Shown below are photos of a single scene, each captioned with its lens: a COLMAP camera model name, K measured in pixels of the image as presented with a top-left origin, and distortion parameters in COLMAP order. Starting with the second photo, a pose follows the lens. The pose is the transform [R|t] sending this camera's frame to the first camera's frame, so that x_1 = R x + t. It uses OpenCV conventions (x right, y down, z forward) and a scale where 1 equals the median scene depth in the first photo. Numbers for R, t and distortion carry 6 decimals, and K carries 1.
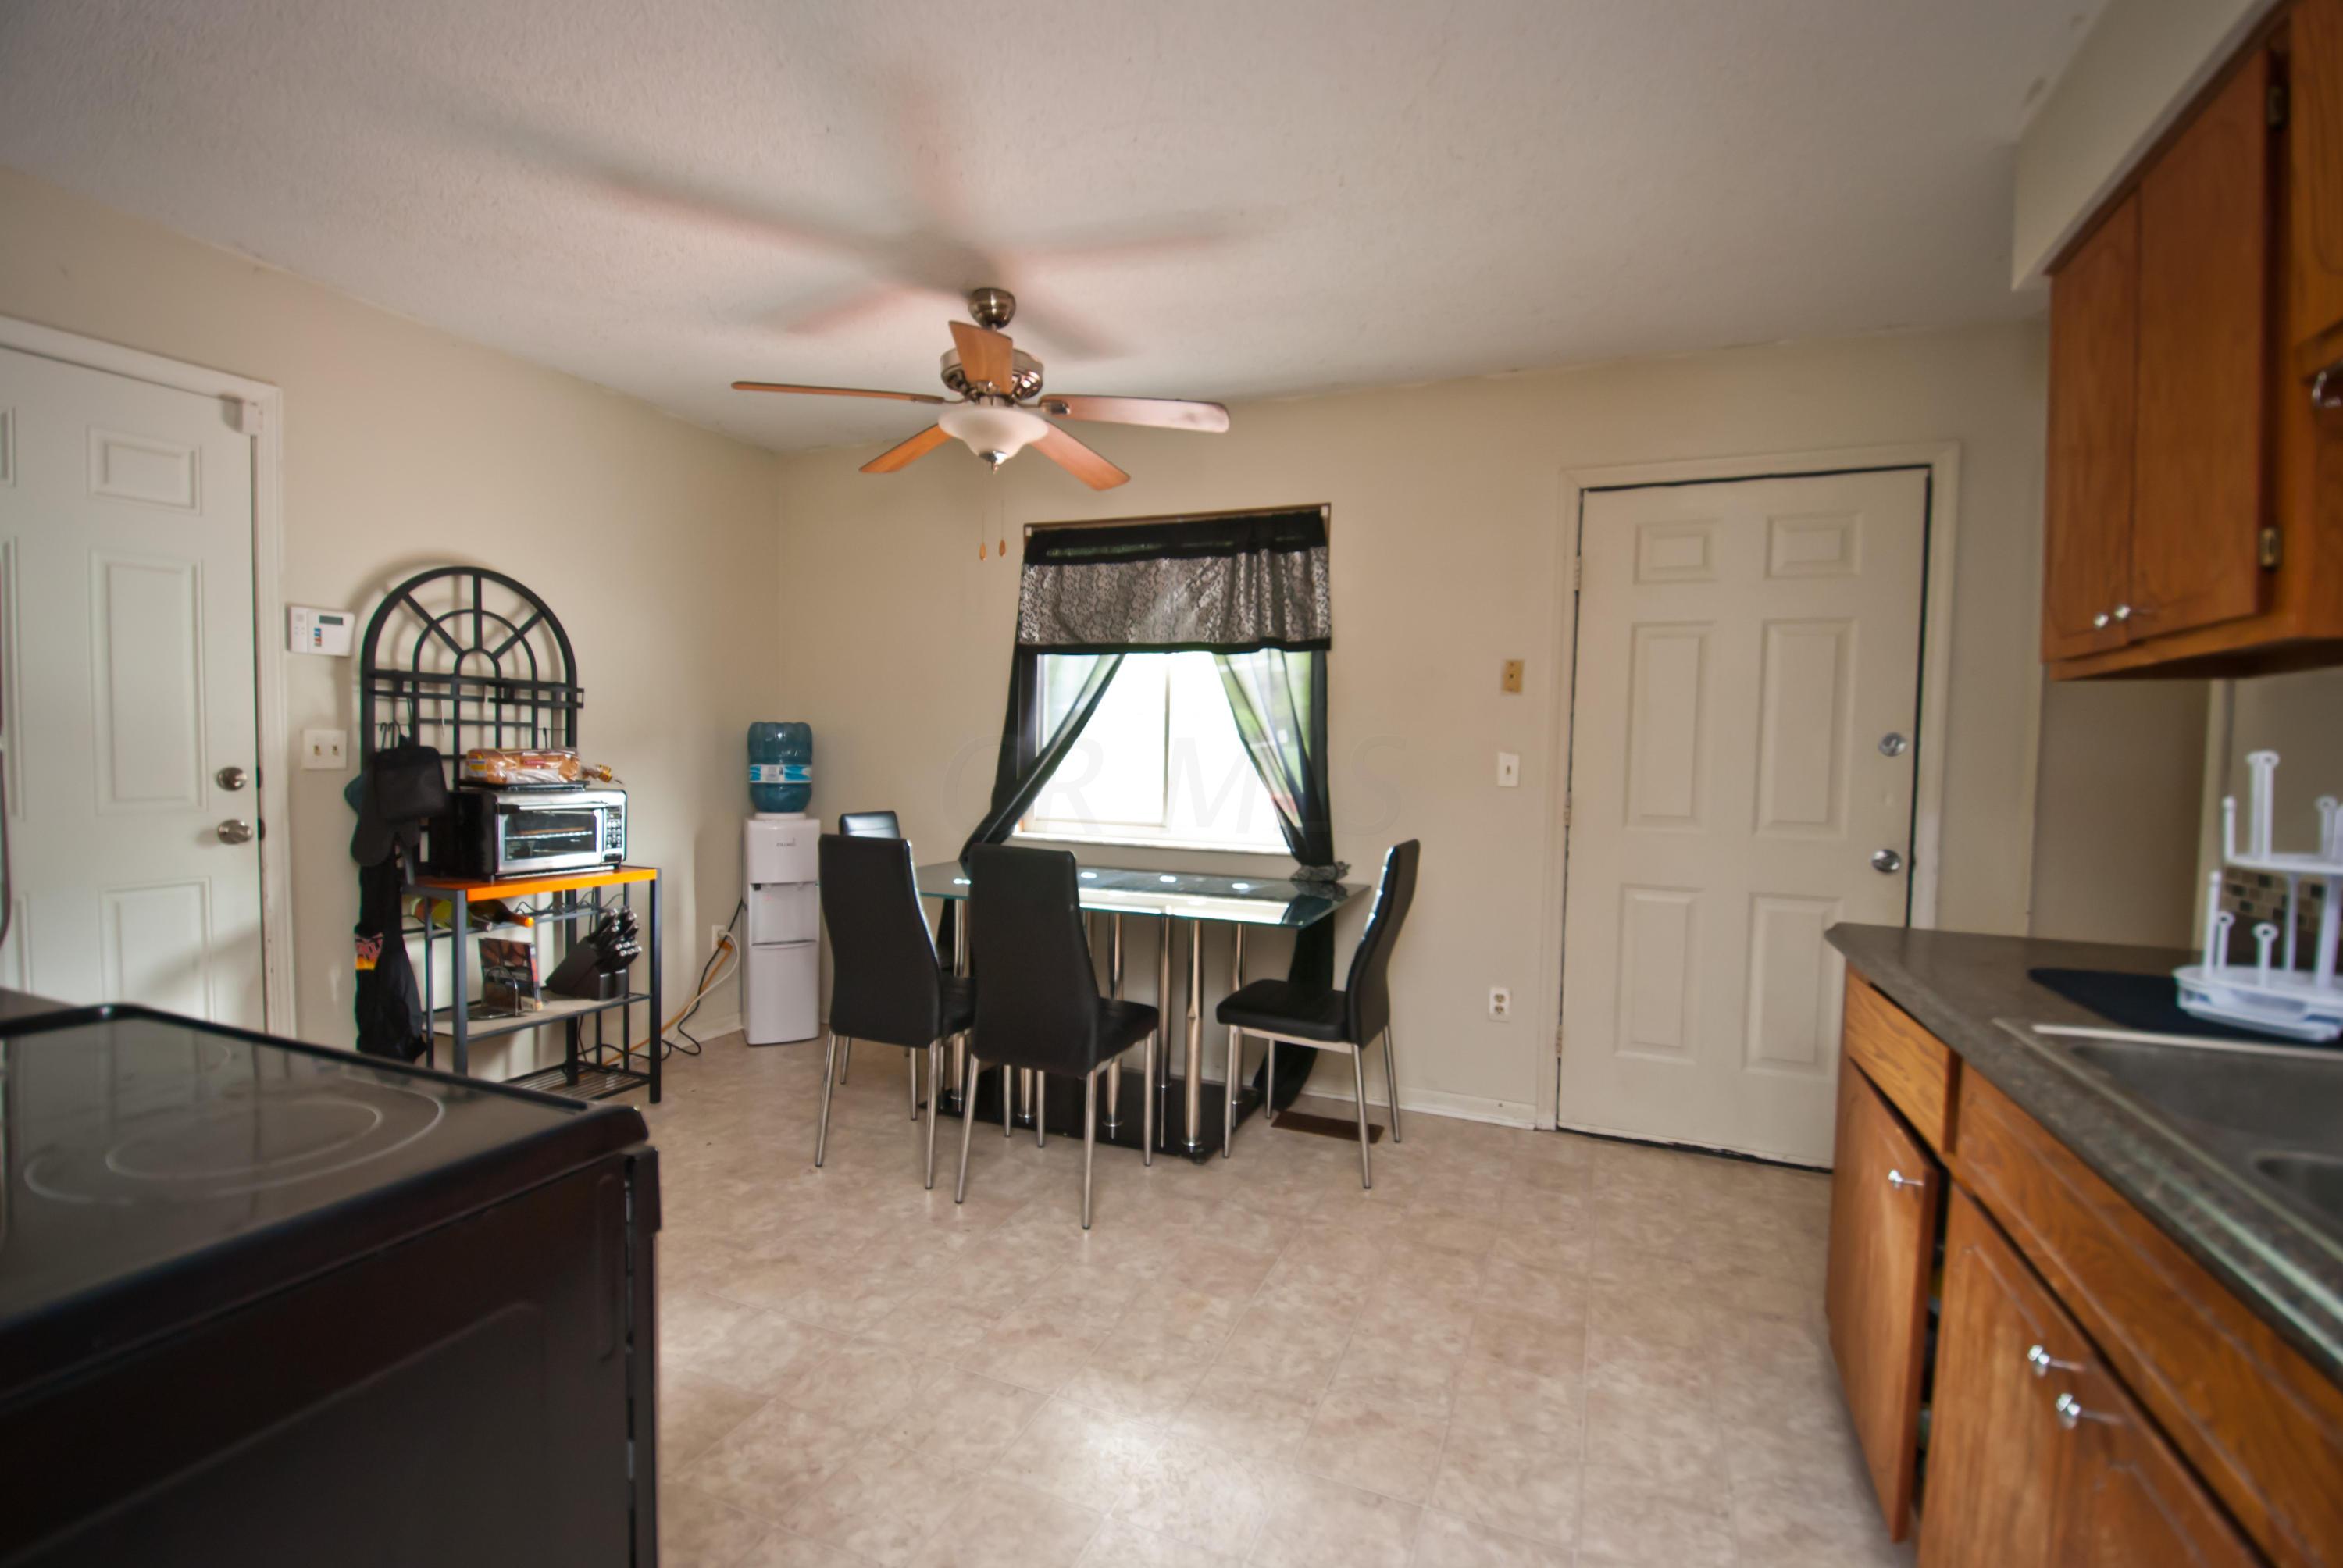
lens RADIAL K [[1028.2, 0, 1184.1], [0, 1028.2, 792.2], [0, 0, 1]] dist [0.020770, -0.026032]
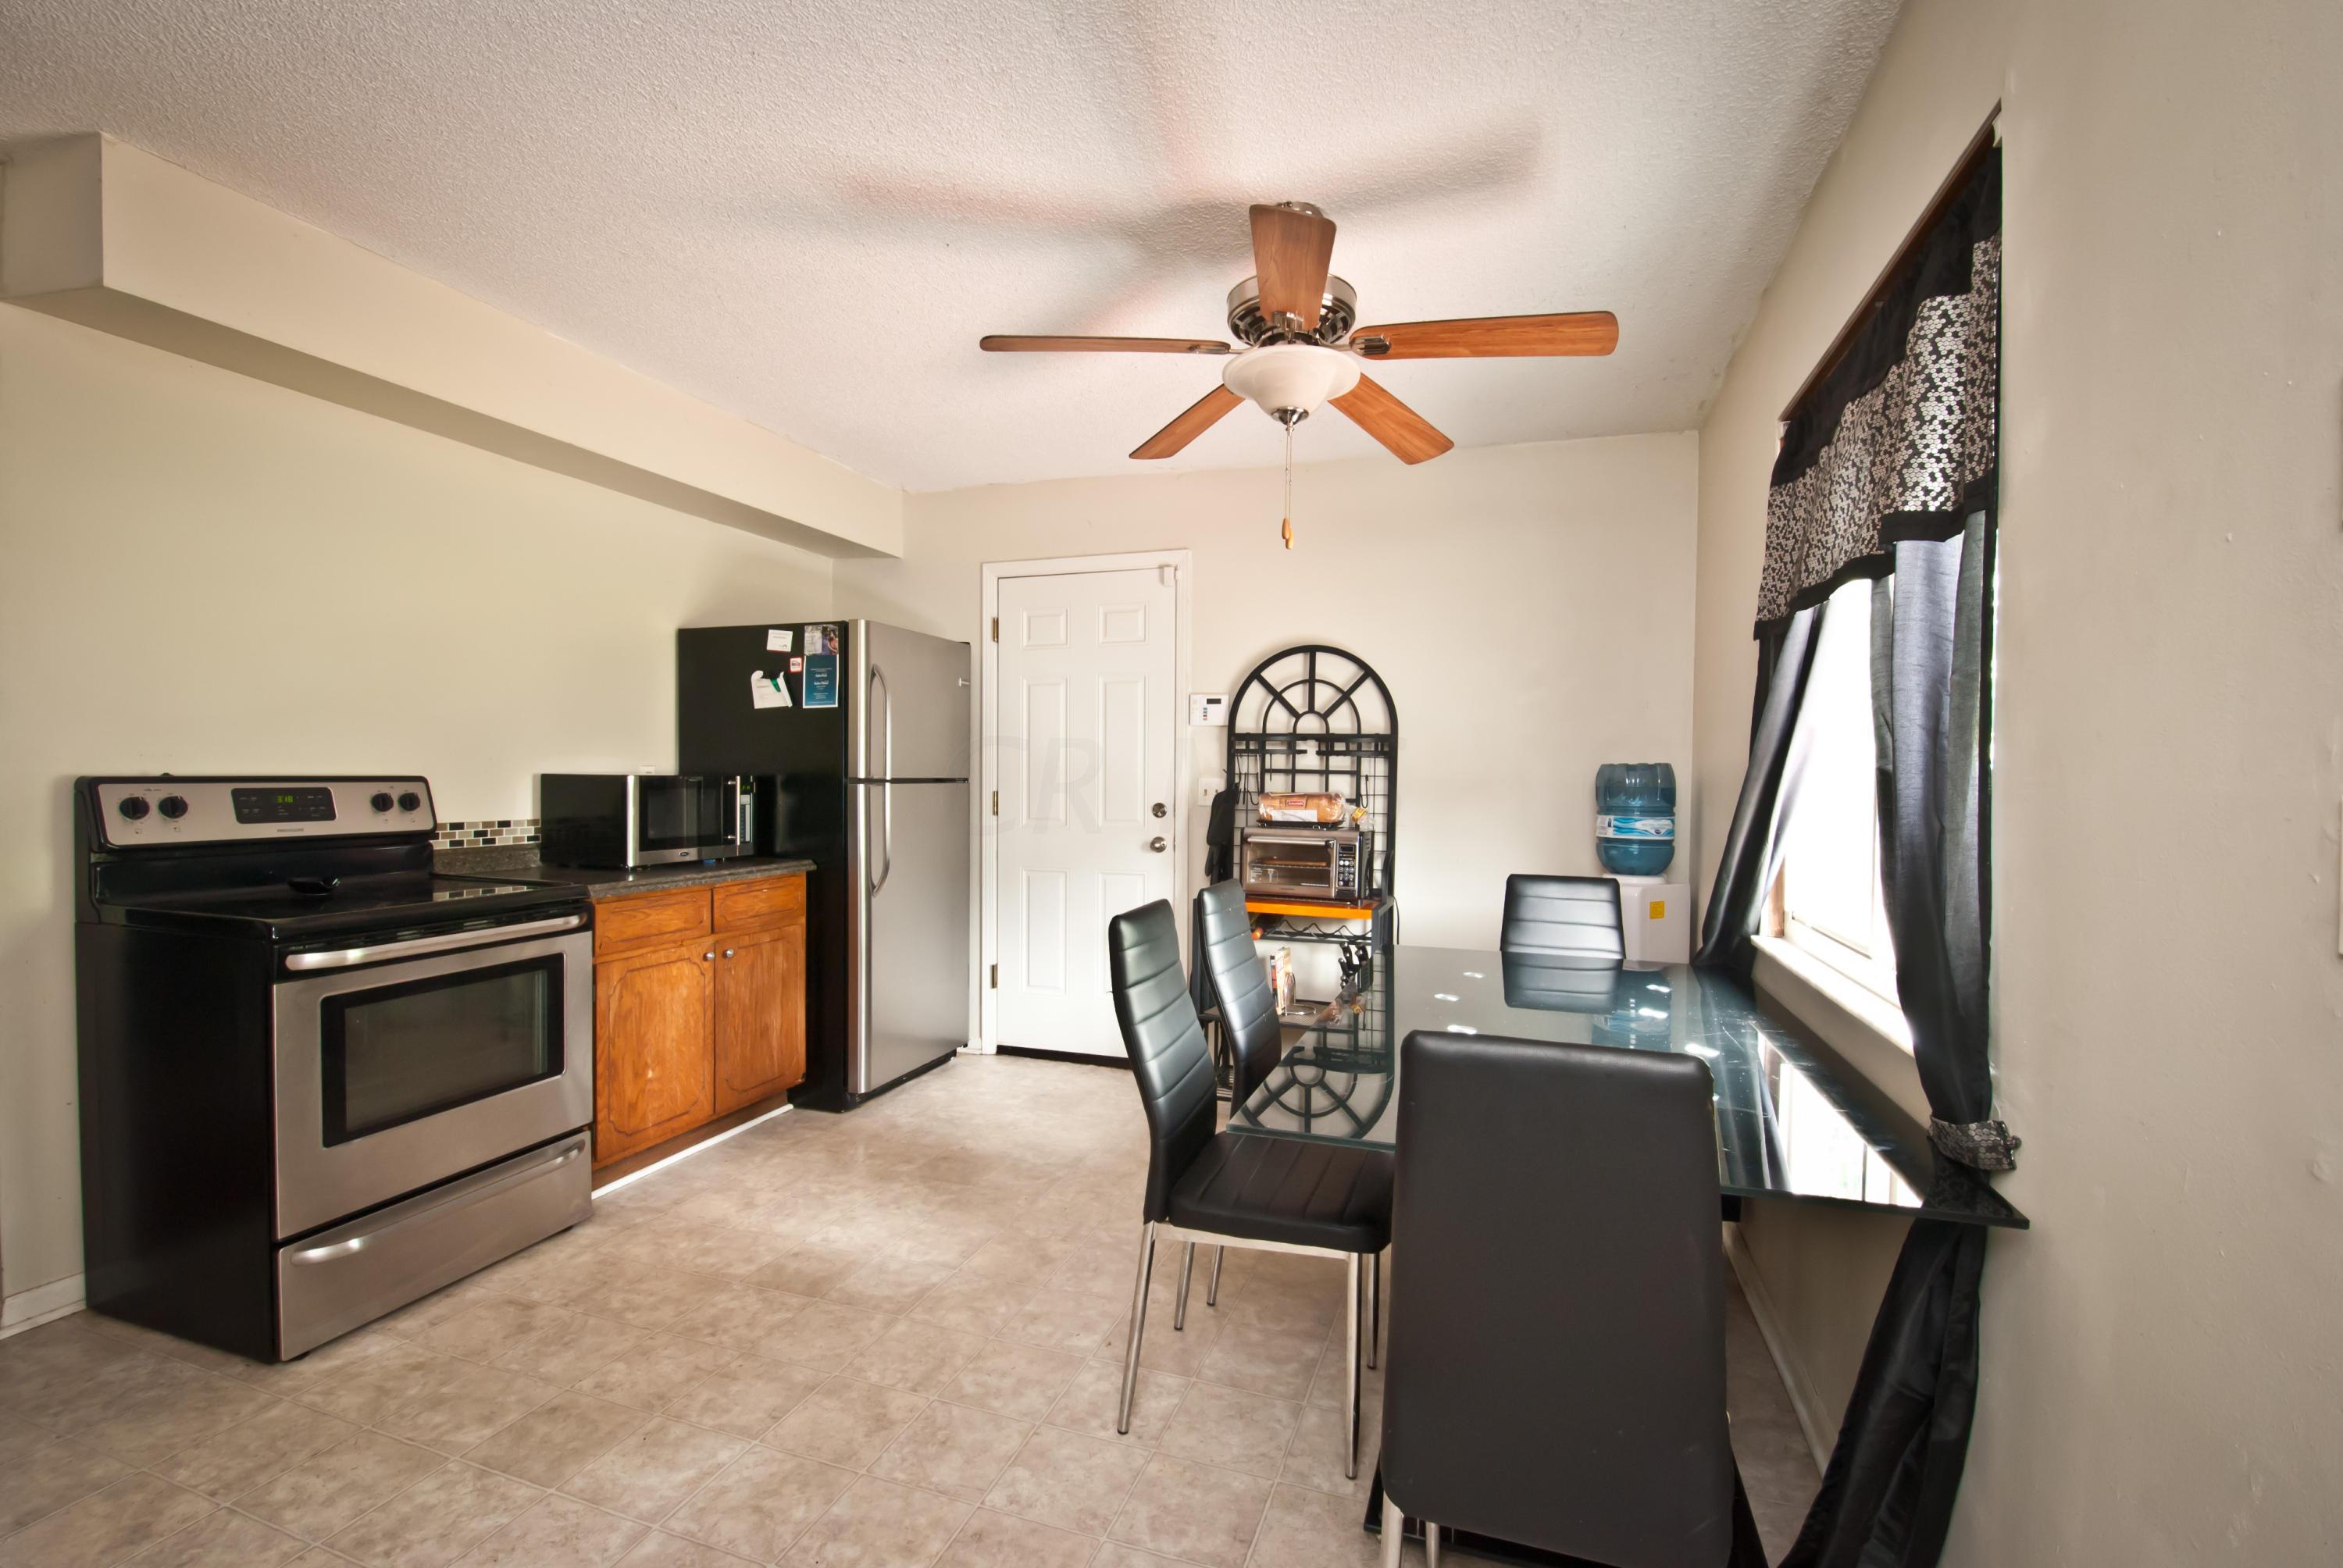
lens RADIAL K [[1028.2, 0, 1184.1], [0, 1028.2, 792.2], [0, 0, 1]] dist [0.020770, -0.026032]
pose [[0.069077, -0.000107, -0.997611, 0.543389], [-0.054851, 0.998487, -0.003905, -0.031372], [0.996102, 0.054990, 0.068967, 0.806482]]
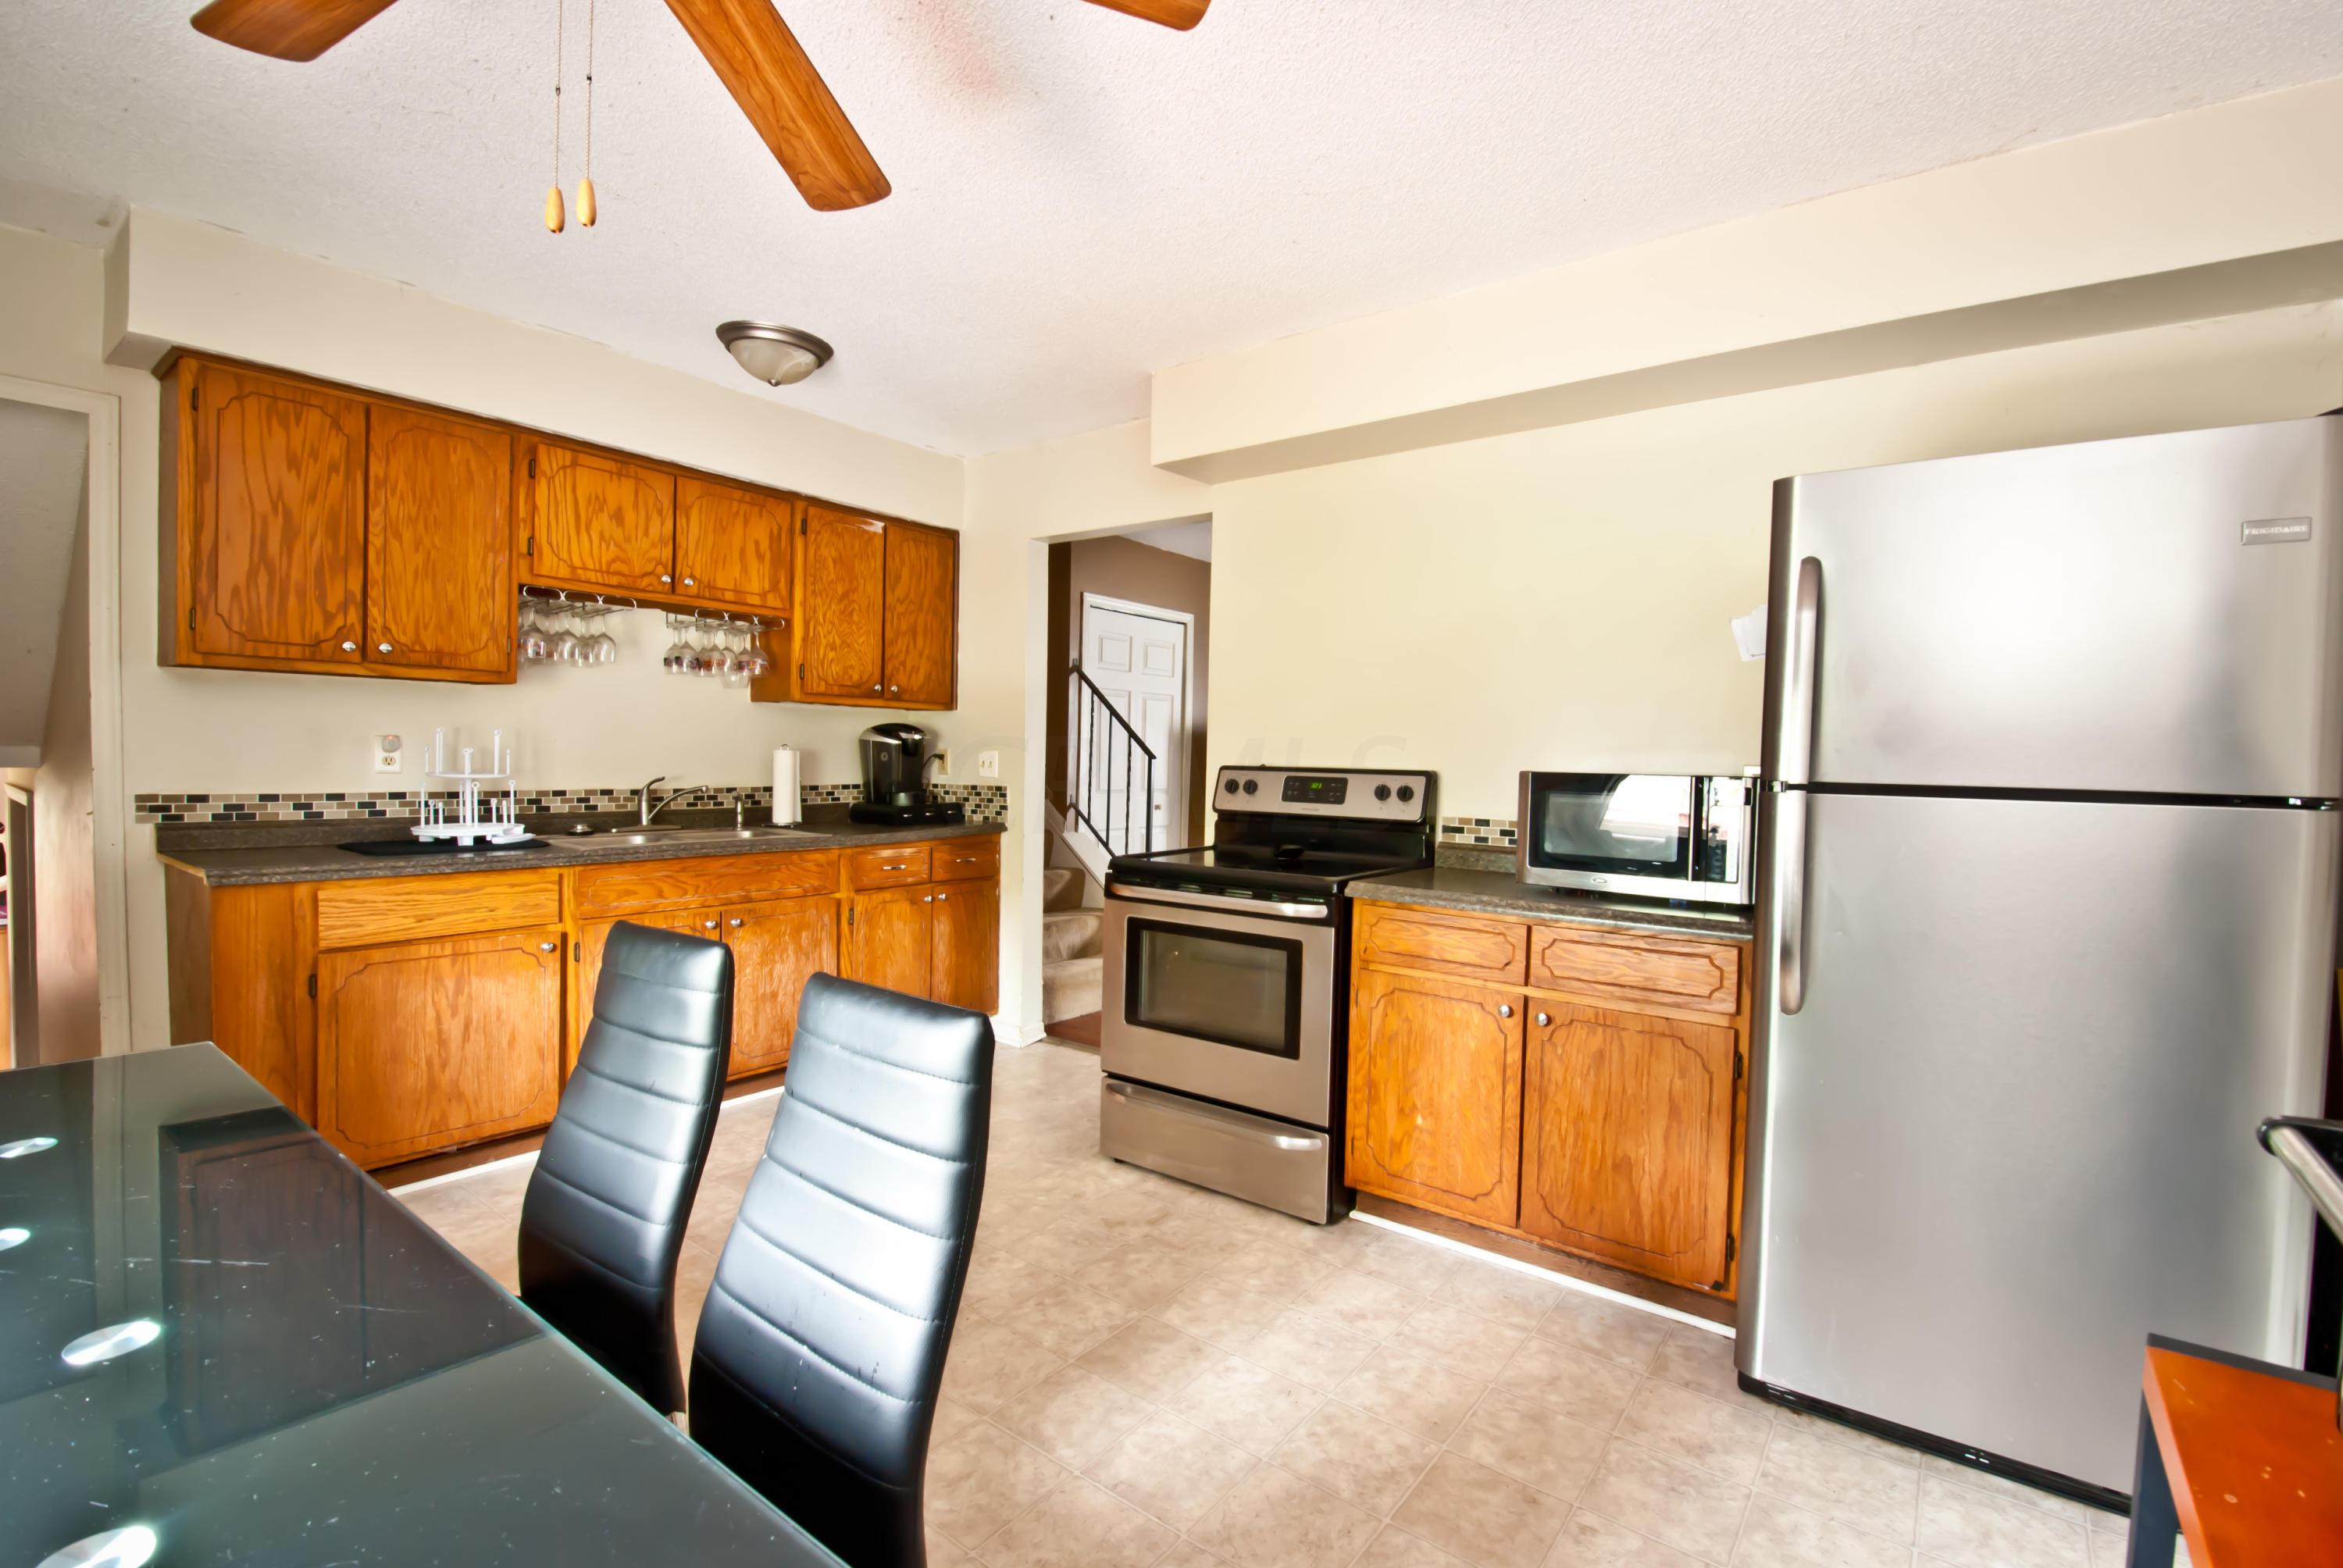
lens RADIAL K [[1028.2, 0, 1184.1], [0, 1028.2, 792.2], [0, 0, 1]] dist [0.020770, -0.026032]
pose [[-0.966632, -0.052769, 0.250673, -0.460210], [-0.034700, 0.996506, 0.075966, -0.058491], [-0.253806, 0.064733, -0.965087, 1.205027]]
